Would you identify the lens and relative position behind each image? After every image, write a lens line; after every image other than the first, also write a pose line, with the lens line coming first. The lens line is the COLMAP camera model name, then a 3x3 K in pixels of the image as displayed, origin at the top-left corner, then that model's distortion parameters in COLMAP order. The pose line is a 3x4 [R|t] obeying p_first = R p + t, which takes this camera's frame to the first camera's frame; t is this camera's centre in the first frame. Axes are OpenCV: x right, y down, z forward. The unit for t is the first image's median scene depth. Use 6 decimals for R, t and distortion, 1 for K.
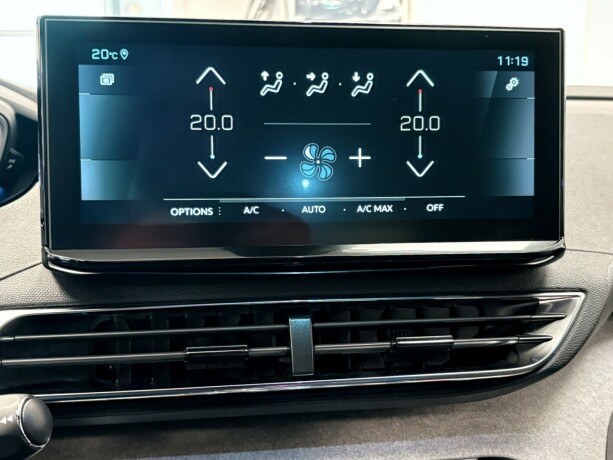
lens RADIAL K [[824.3, 0, 308.8], [0, 824.3, 232.7], [0, 0, 1]] dist [0.029191, 0.000000]
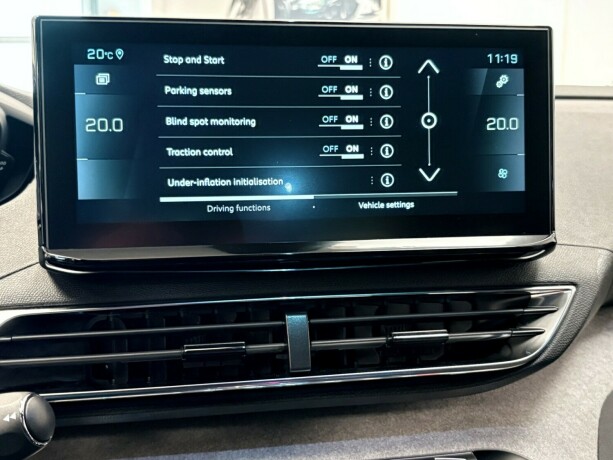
lens RADIAL K [[824.3, 0, 308.1], [0, 824.3, 227.8], [0, 0, 1]] dist [0.029191, 0.000000]
pose [[0.999644, -0.011843, 0.023914, -0.018538], [0.012131, 0.999855, -0.011927, 0.009526], [-0.023770, 0.012212, 0.999643, -0.008013]]
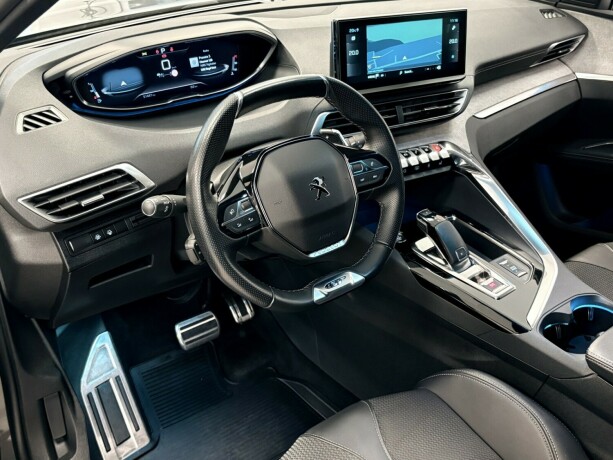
lens RADIAL K [[628.2, 0, 305.2], [0, 628.2, 233.4], [0, 0, 1]] dist [0.010819, 0.000000]
pose [[0.940746, -0.162589, 0.297594, -1.171867], [0.061551, 0.944858, 0.321645, -0.242571], [-0.333480, -0.284269, 0.898878, -1.277834]]
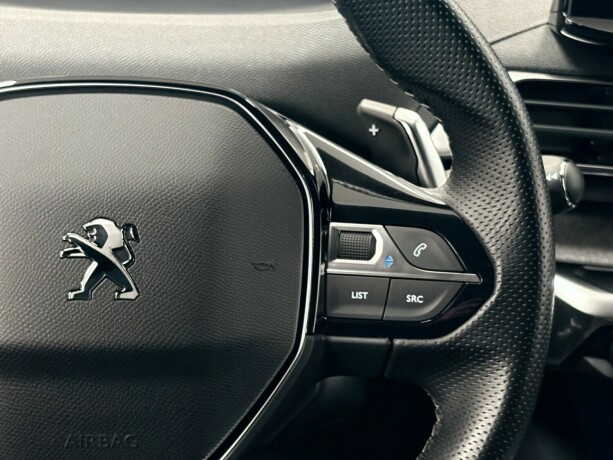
lens RADIAL K [[1439.4, 0, 311.0], [0, 1439.4, 230.1], [0, 0, 1]] dist [0.111688, 0.000000]
pose [[0.963422, 0.143003, -0.226646, -0.163935], [-0.094212, 0.972475, 0.213109, -0.060304], [0.250883, -0.183961, 0.950377, -0.655585]]
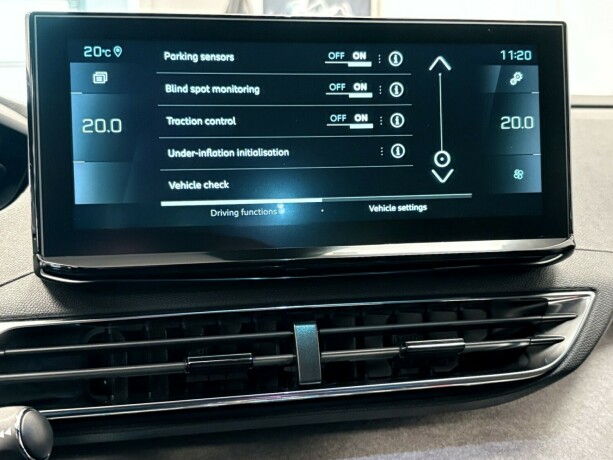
lens RADIAL K [[824.3, 0, 306.7], [0, 824.3, 231.5], [0, 0, 1]] dist [0.029191, 0.000000]
pose [[0.999099, -0.022376, 0.036066, -0.039459], [0.023641, 0.999106, -0.035052, 0.028684], [-0.035249, 0.035873, 0.998735, 0.038000]]
